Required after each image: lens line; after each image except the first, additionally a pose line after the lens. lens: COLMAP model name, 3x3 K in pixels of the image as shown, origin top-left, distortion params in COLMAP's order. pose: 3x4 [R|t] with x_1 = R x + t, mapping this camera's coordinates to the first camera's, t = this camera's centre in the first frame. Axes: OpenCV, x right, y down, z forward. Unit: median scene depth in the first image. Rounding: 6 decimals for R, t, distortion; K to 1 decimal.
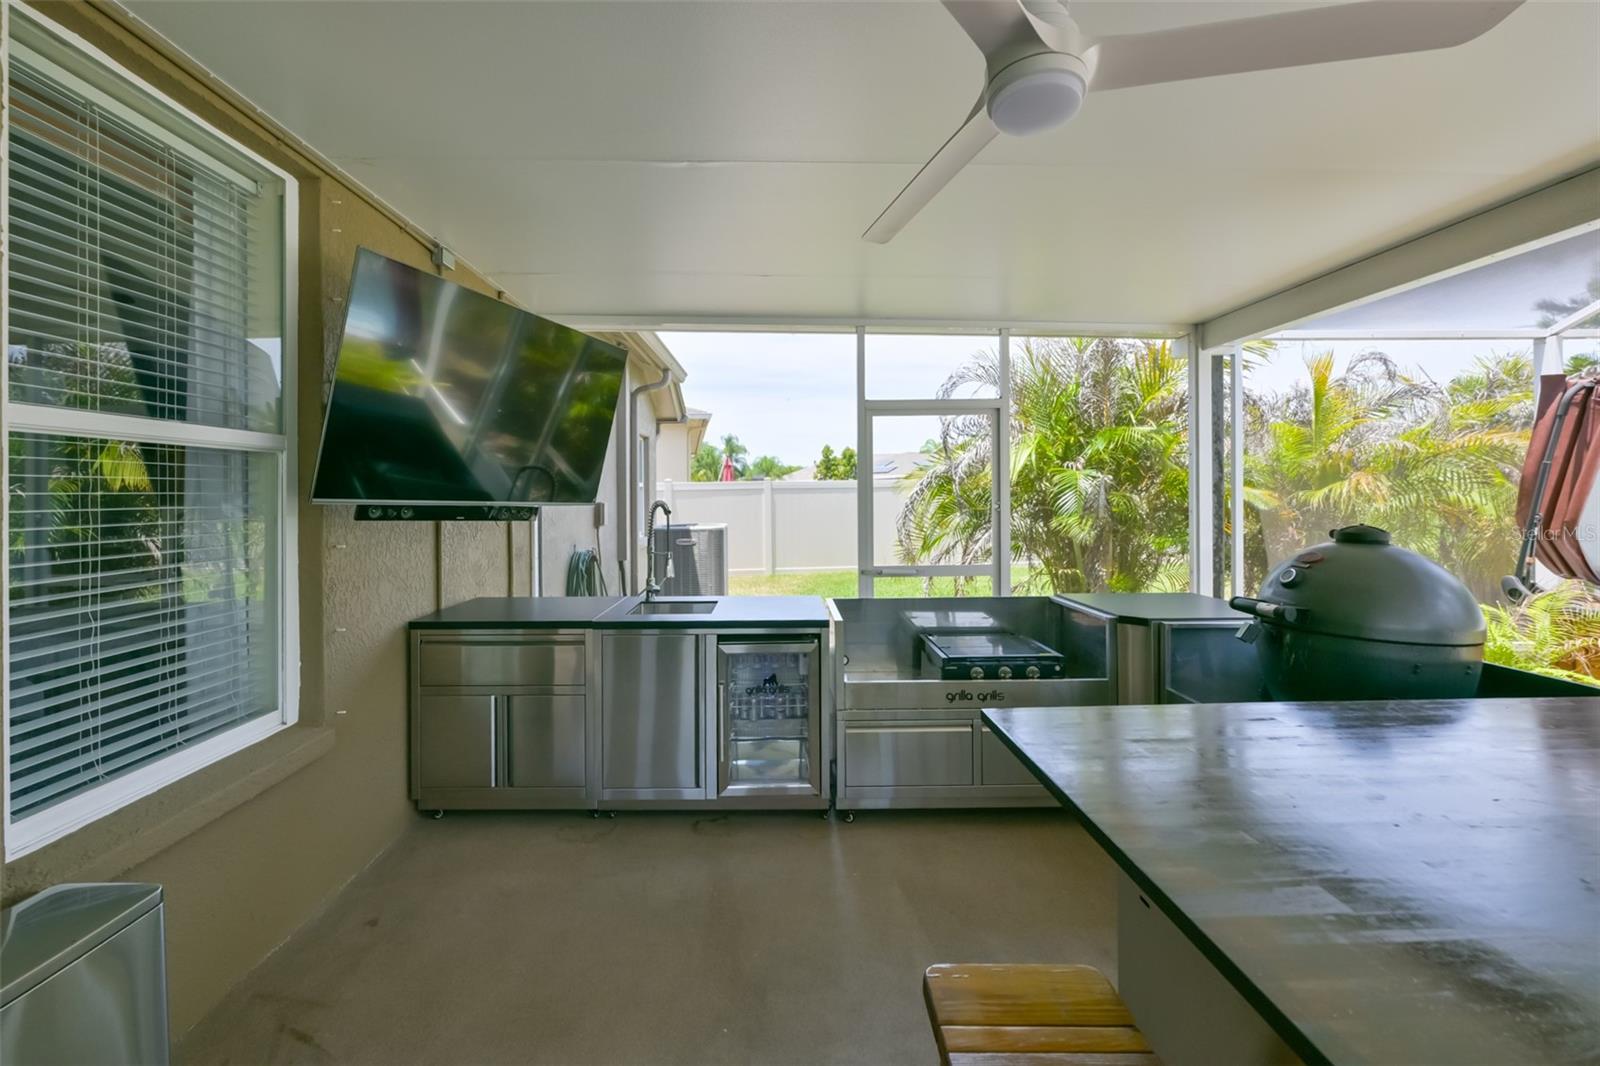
lens RADIAL K [[642.3, 0, 777.6], [0, 642.3, 501.1], [0, 0, 1]] dist [0.003336, 0.000276]
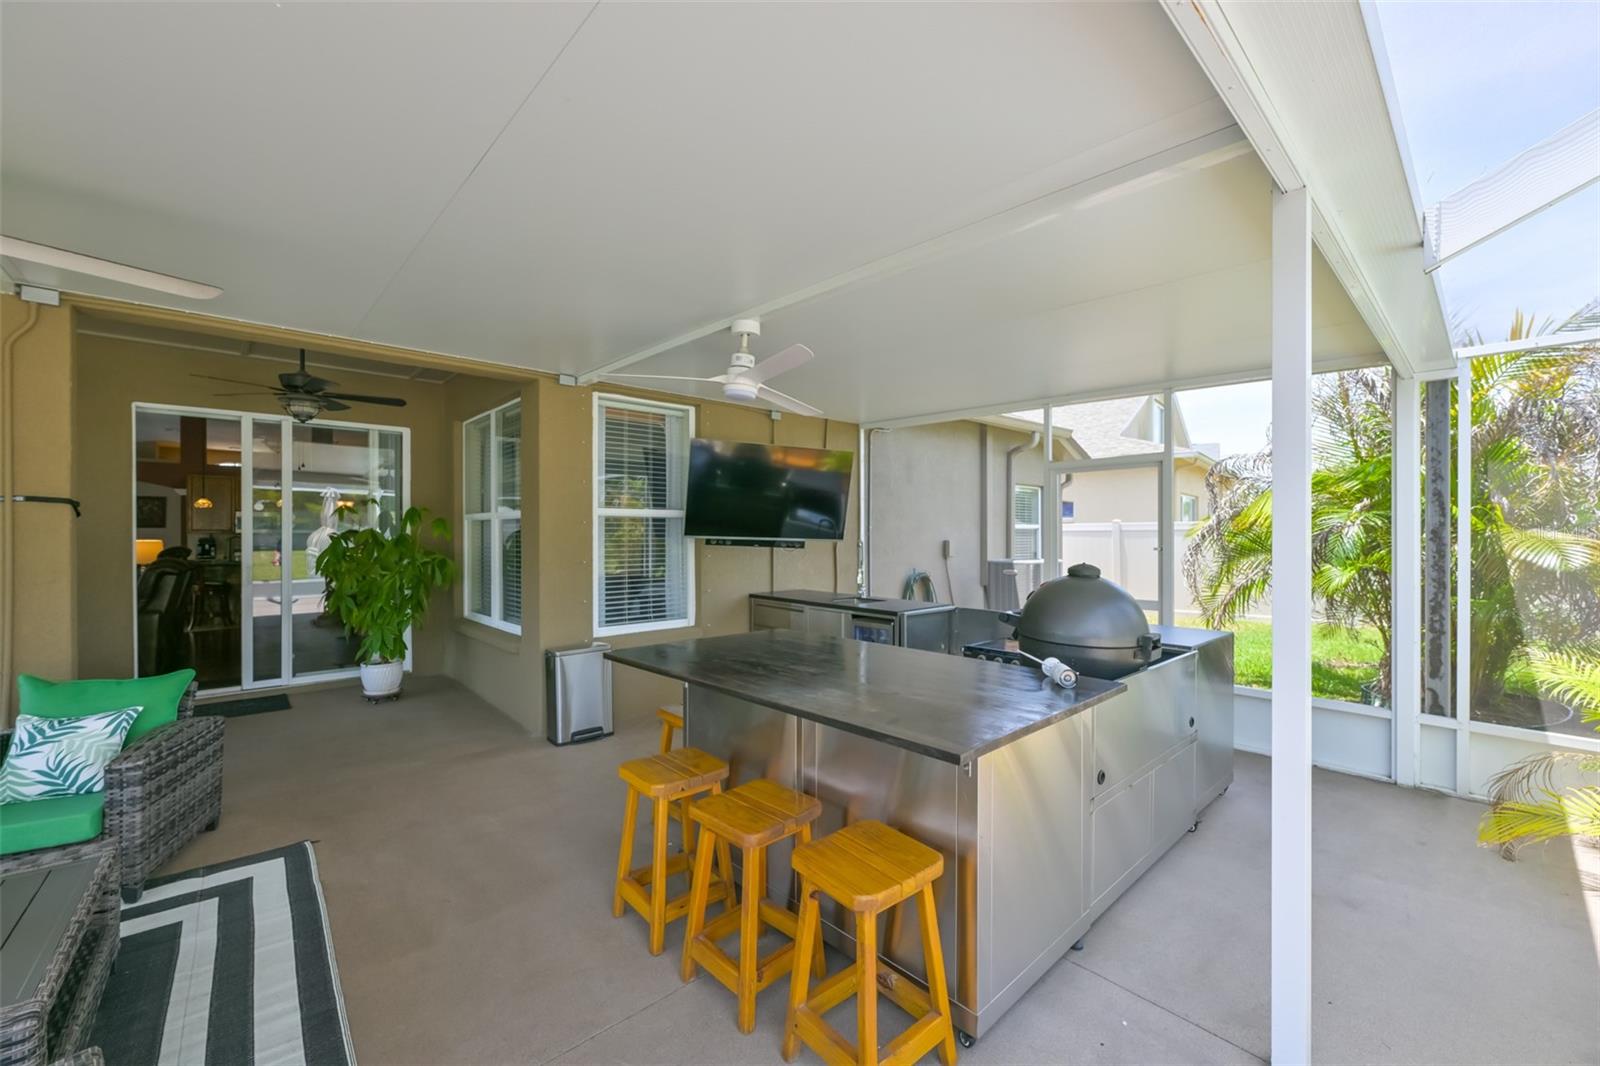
lens RADIAL K [[642.3, 0, 809.3], [0, 642.3, 533.0], [0, 0, 1]] dist [0.003336, 0.000276]
pose [[0.670091, 0.008117, -0.742235, 0.780118], [-0.014635, 0.999890, -0.002277, -0.008426], [0.742135, 0.012388, 0.670136, -0.194340]]
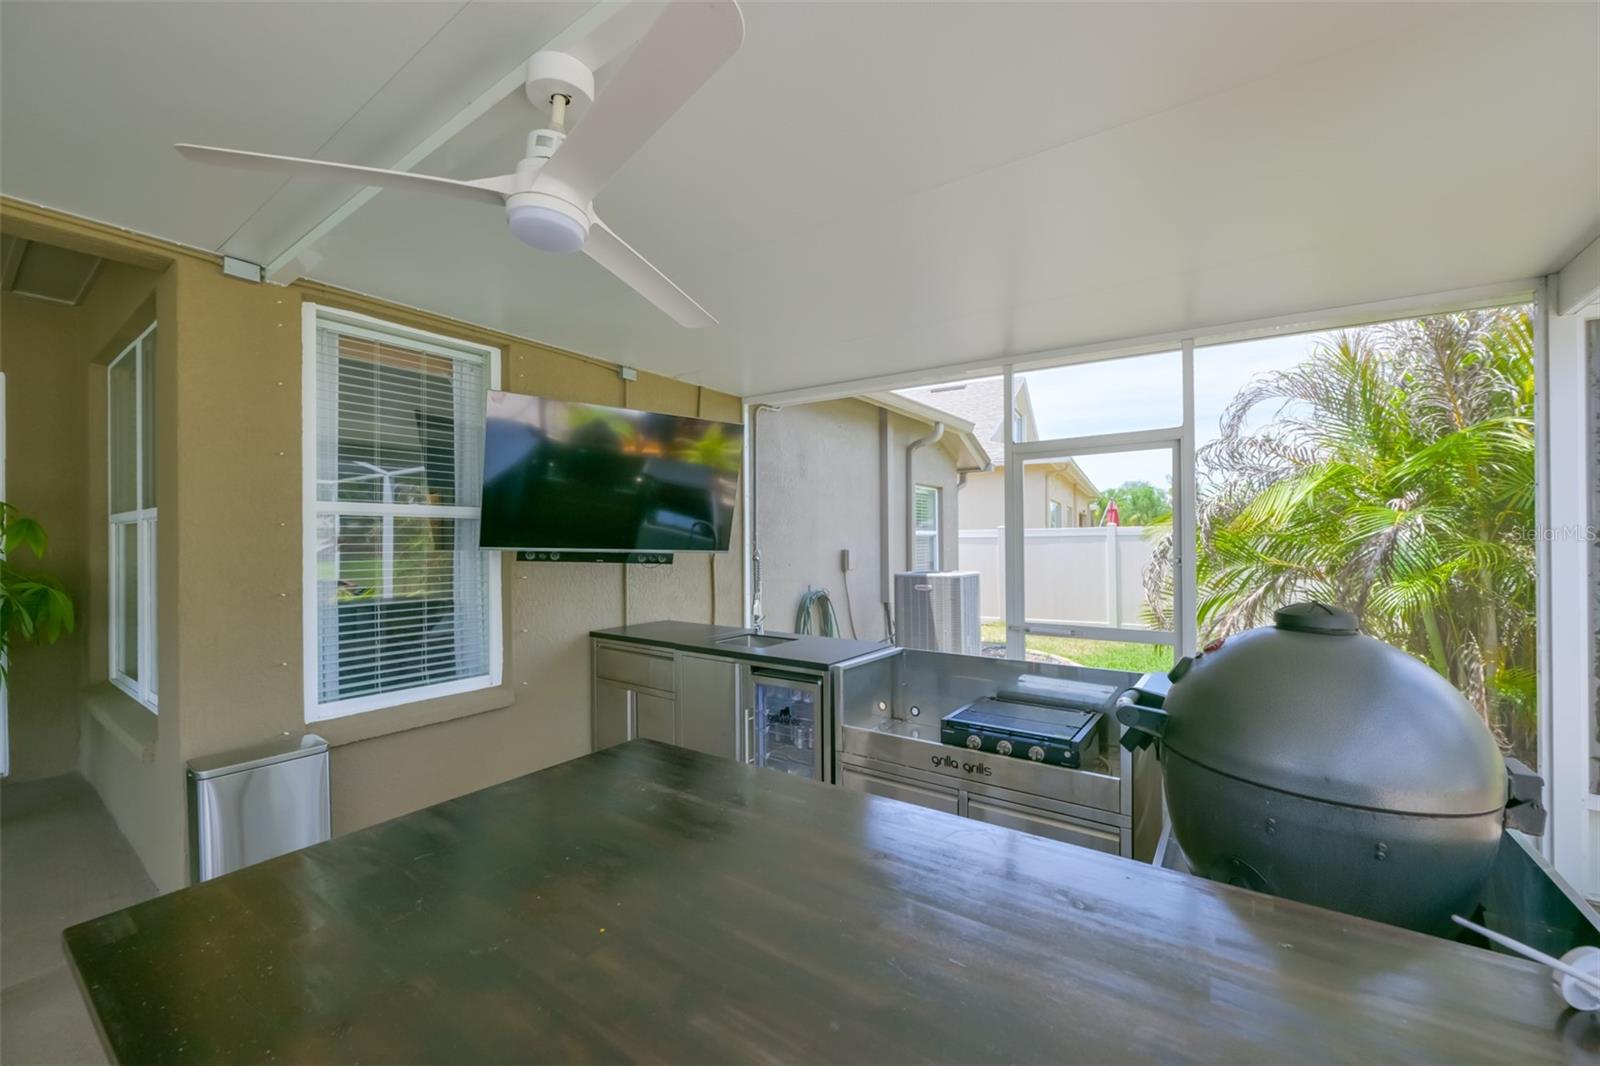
lens RADIAL K [[642.3, 0, 793.5], [0, 642.3, 534.8], [0, 0, 1]] dist [0.003336, 0.000276]
pose [[0.804304, -0.002525, -0.594212, 0.450620], [-0.007615, 0.999865, -0.014556, -0.009135], [0.594169, 0.016233, 0.804177, 0.070077]]
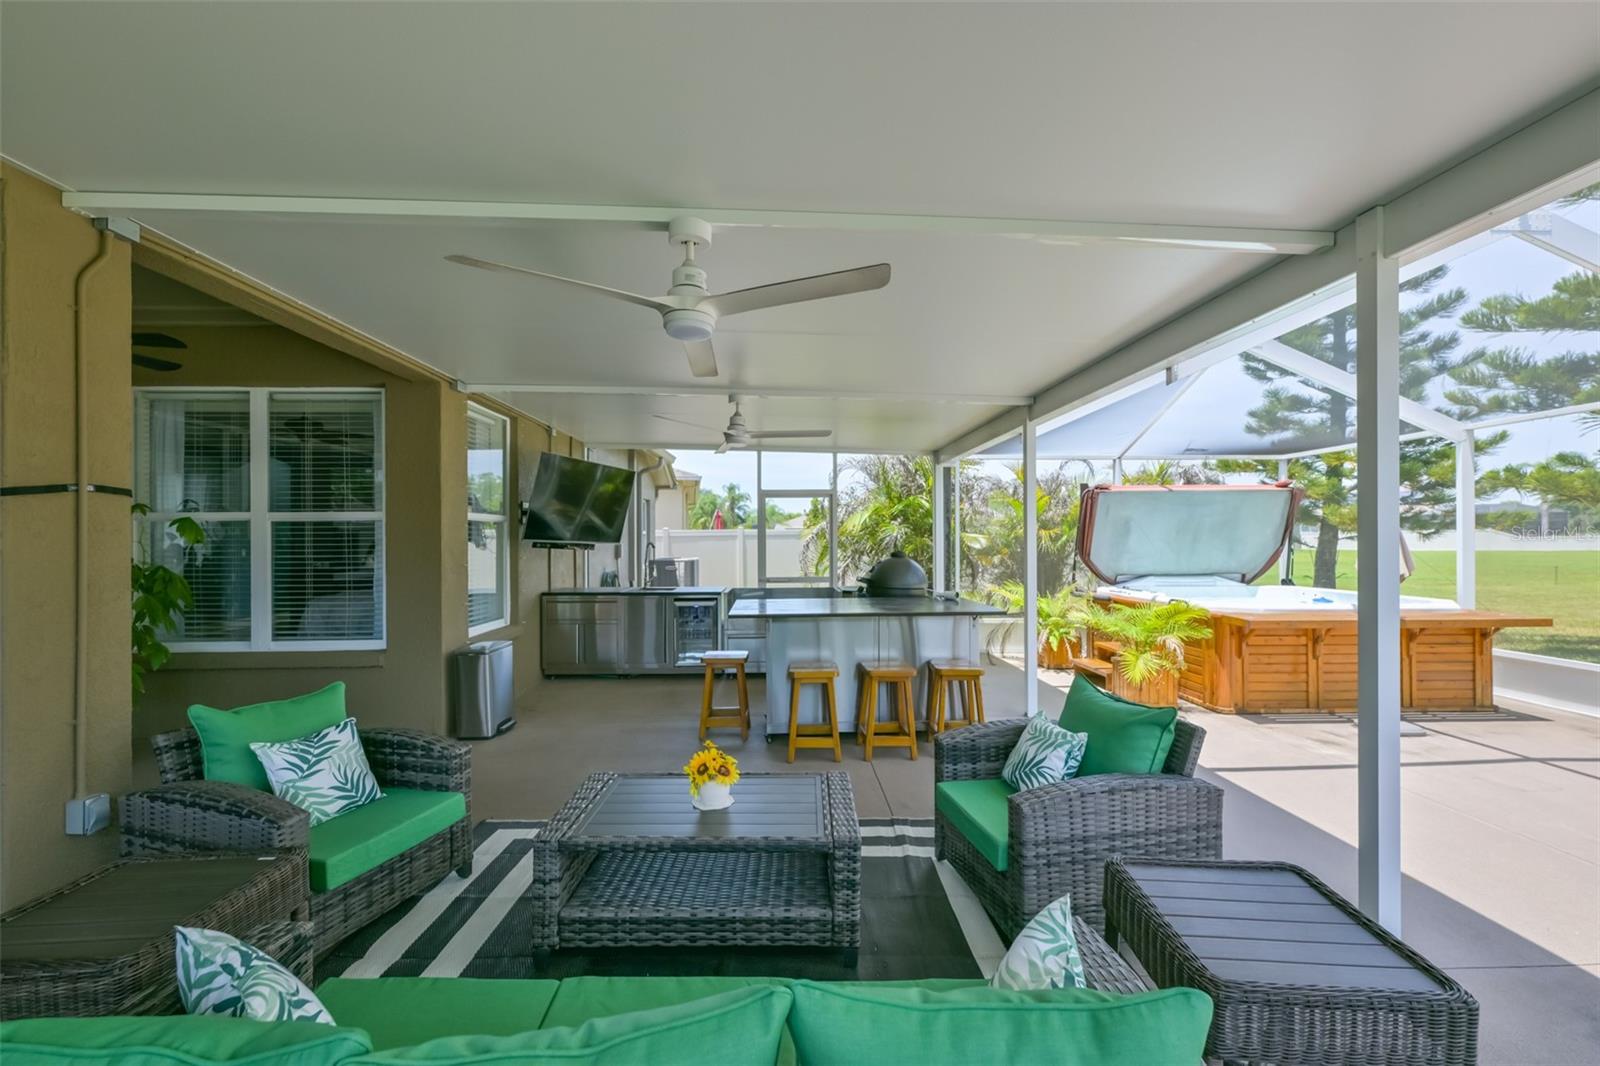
lens RADIAL K [[642.3, 0, 797.1], [0, 642.3, 539.6], [0, 0, 1]] dist [0.003336, 0.000276]
pose [[0.999857, 0.002210, 0.016780, 0.218935], [-0.002032, 0.999942, -0.010583, 0.012183], [-0.016803, 0.010548, 0.999803, -0.932556]]
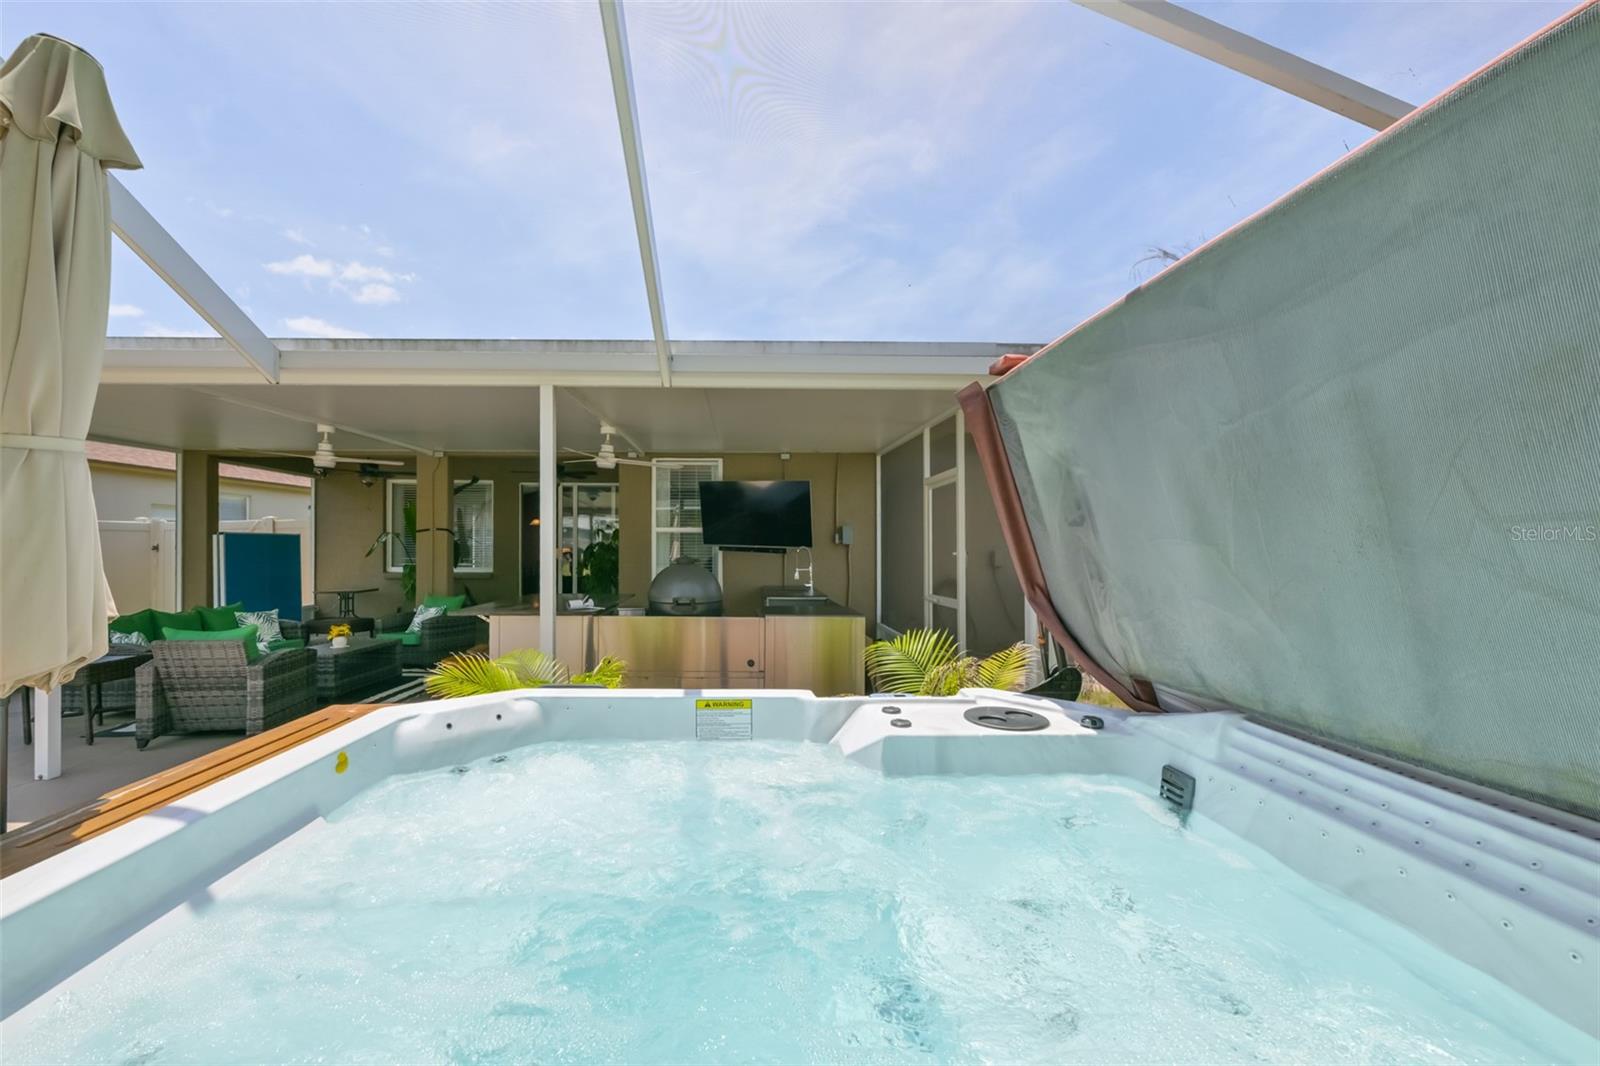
lens RADIAL K [[642.3, 0, 748.7], [0, 642.3, 543.4], [0, 0, 1]] dist [0.003336, 0.000276]
pose [[0.009244, -0.004179, -0.999949, 1.661638], [-0.013155, 0.999904, -0.004301, 0.002315], [0.999871, 0.013194, 0.009189, 0.617105]]
